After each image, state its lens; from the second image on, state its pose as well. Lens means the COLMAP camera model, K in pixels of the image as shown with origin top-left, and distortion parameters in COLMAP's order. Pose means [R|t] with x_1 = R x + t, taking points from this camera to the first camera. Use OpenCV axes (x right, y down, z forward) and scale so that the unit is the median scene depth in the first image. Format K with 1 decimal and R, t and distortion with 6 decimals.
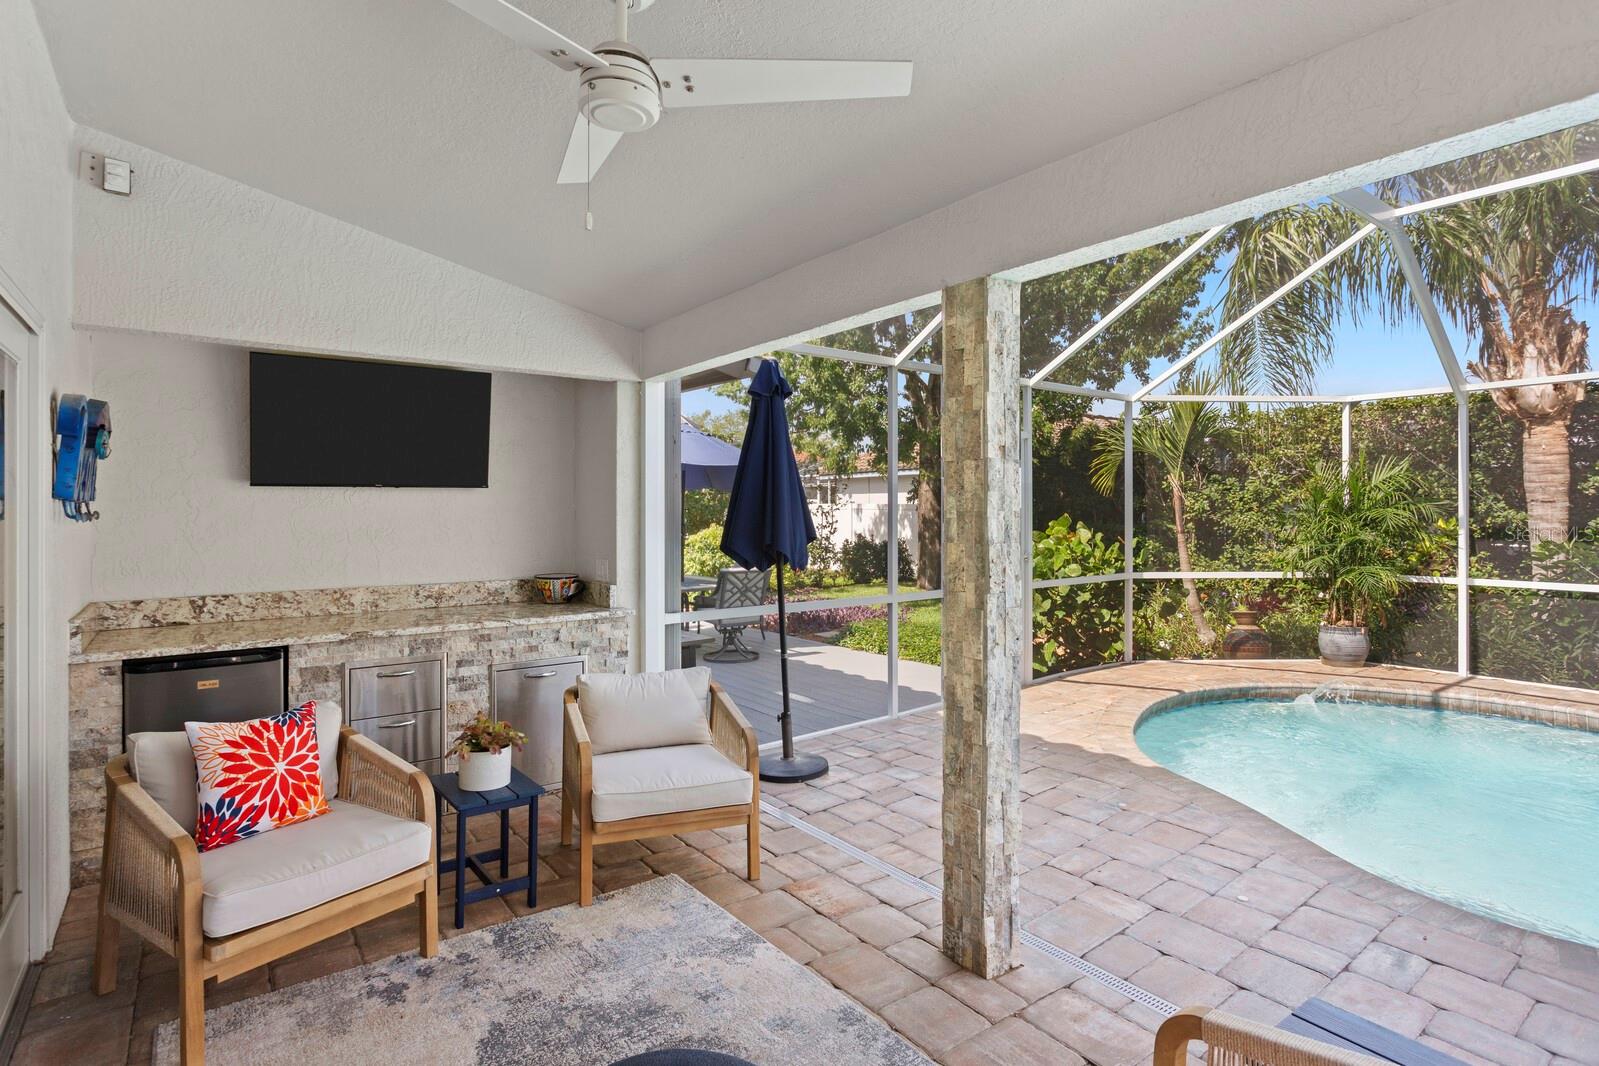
lens RADIAL K [[801.4, 0, 807.3], [0, 801.4, 518.0], [0, 0, 1]] dist [-0.014543, 0.005974]
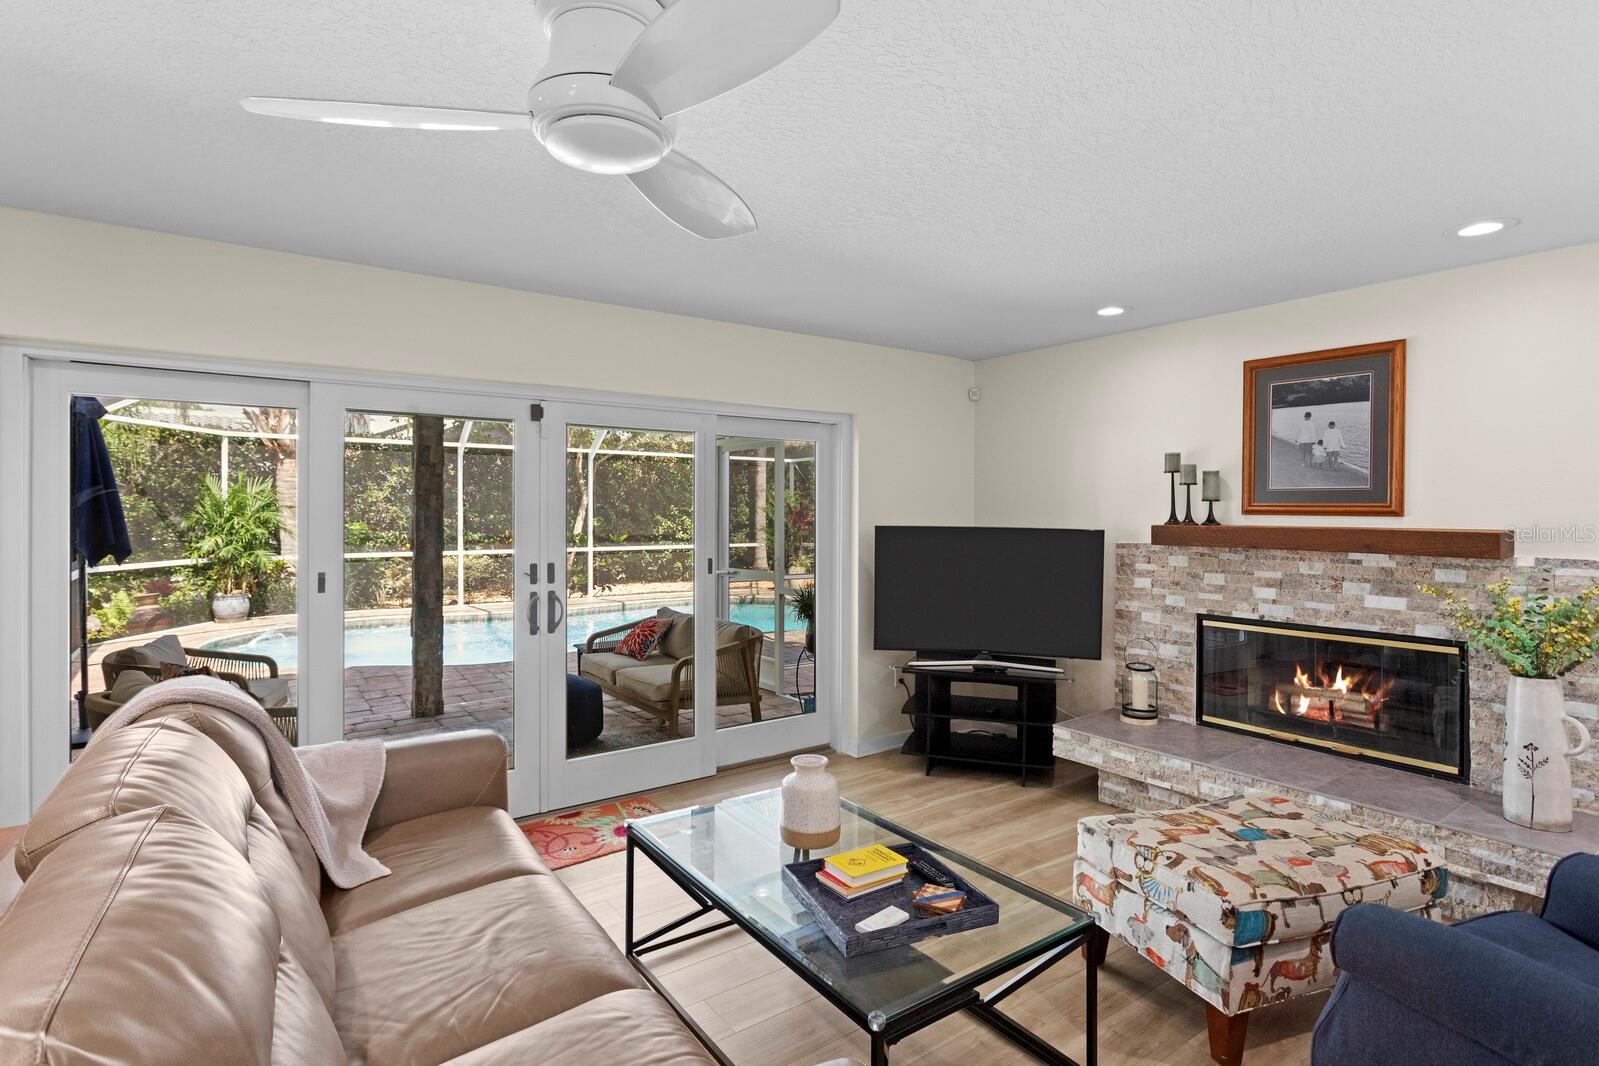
lens RADIAL K [[801.4, 0, 798.3], [0, 801.4, 520.1], [0, 0, 1]] dist [-0.014543, 0.005974]
pose [[0.015954, -0.005755, 0.999856, -0.738654], [0.001798, 0.999982, 0.005727, -0.003832], [-0.999871, 0.001707, 0.015964, -0.032095]]
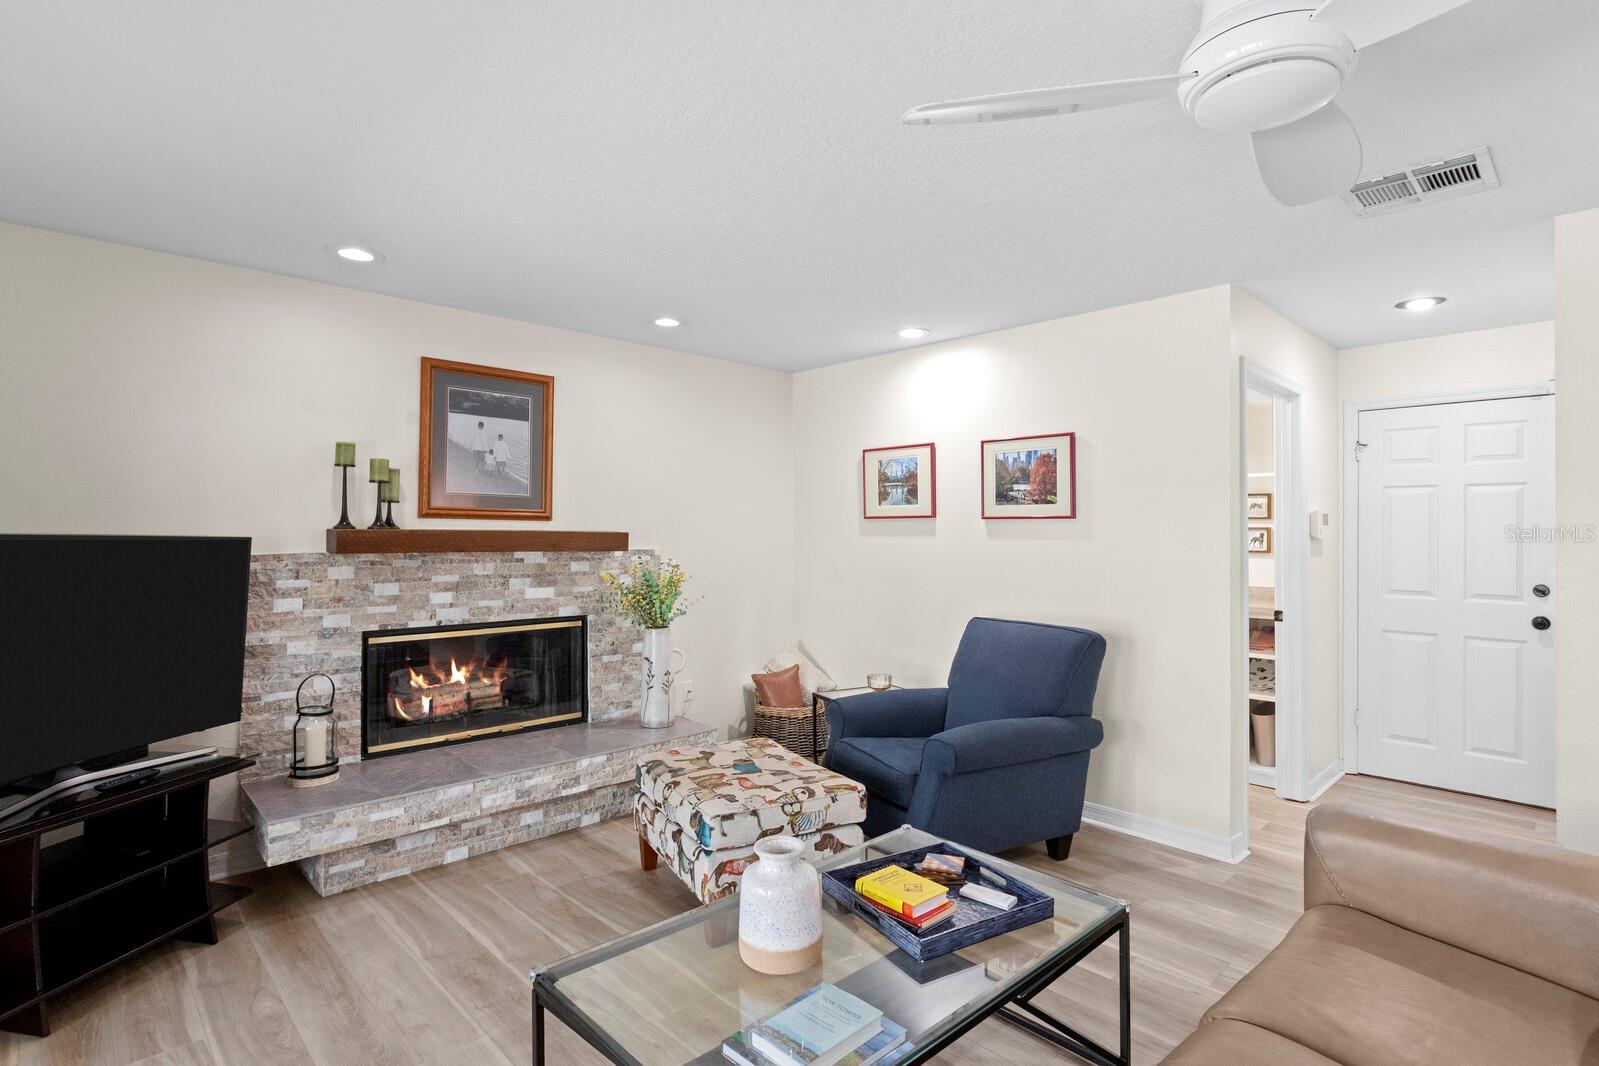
lens RADIAL K [[801.4, 0, 802.3], [0, 801.4, 534.3], [0, 0, 1]] dist [-0.014543, 0.005974]
pose [[-0.991699, -0.000515, -0.128578, -0.362390], [-0.001521, 0.999969, 0.007723, 0.002423], [0.128570, 0.007855, -0.991669, 0.219627]]
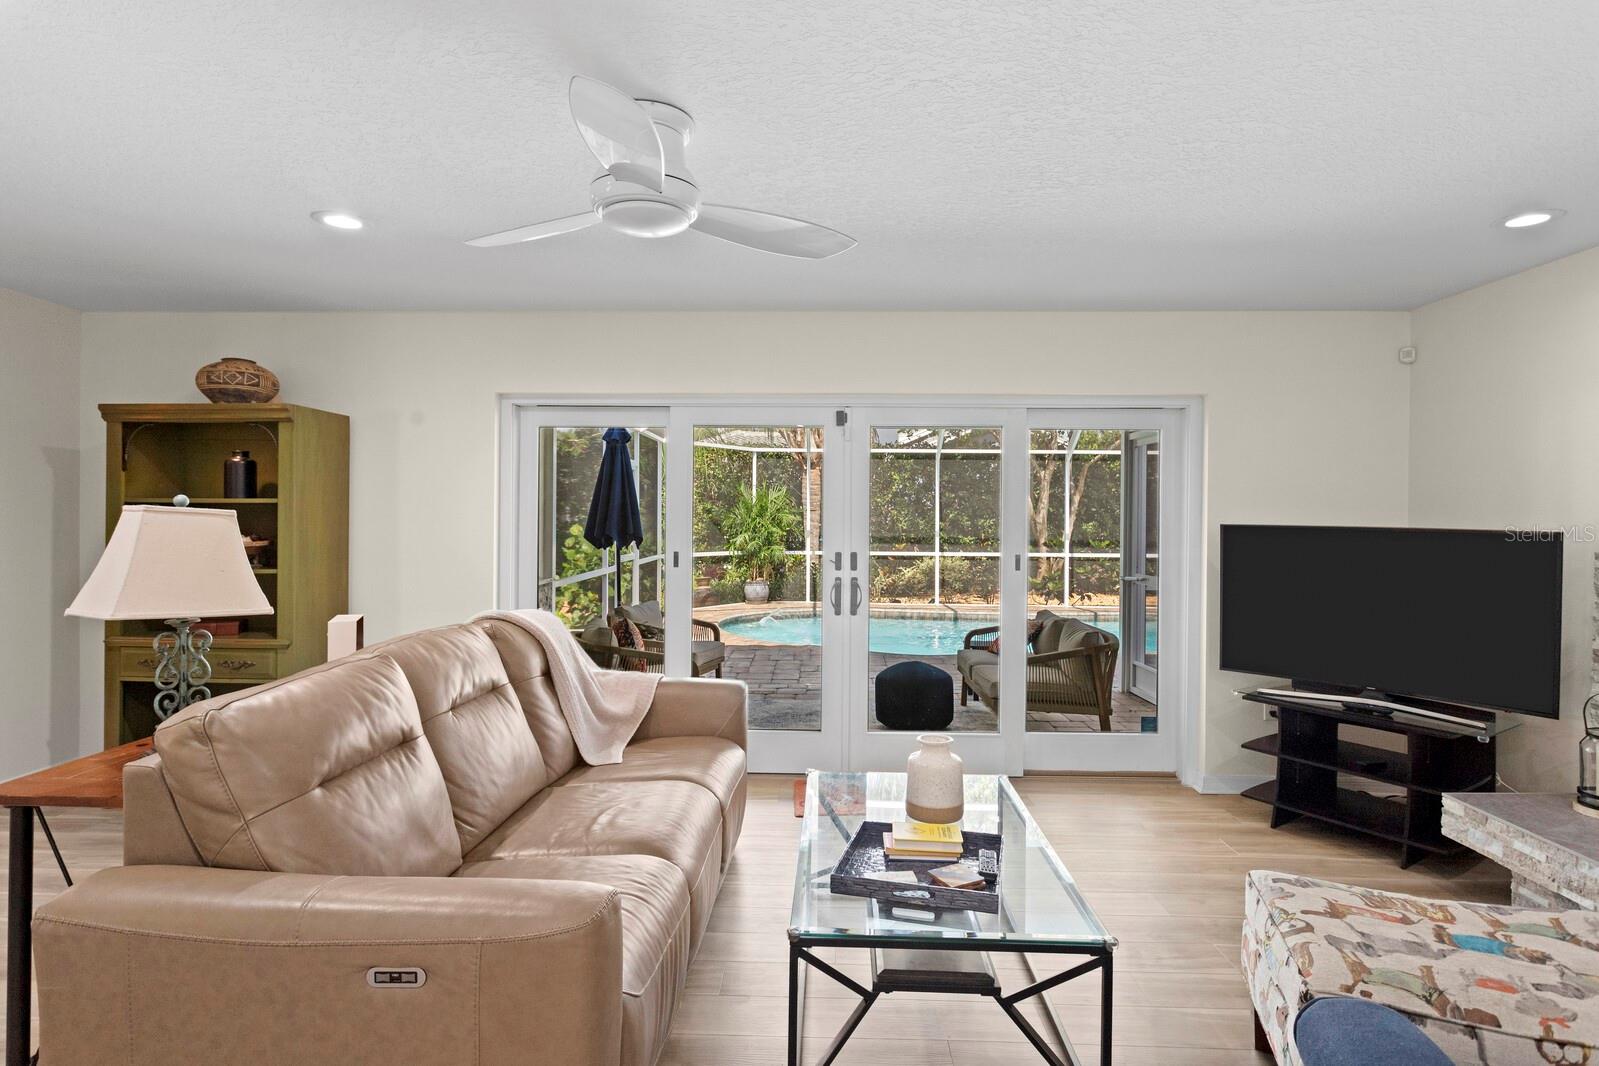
lens RADIAL K [[847.7, 0, 798.0], [0, 847.7, 533.5], [0, 0, 1]] dist [-0.000679, 0.000129]
pose [[0.621653, -0.005576, 0.783273, -0.728089], [-0.007946, 0.999878, 0.013425, 0.005398], [-0.783253, -0.014570, 0.621533, -0.219877]]
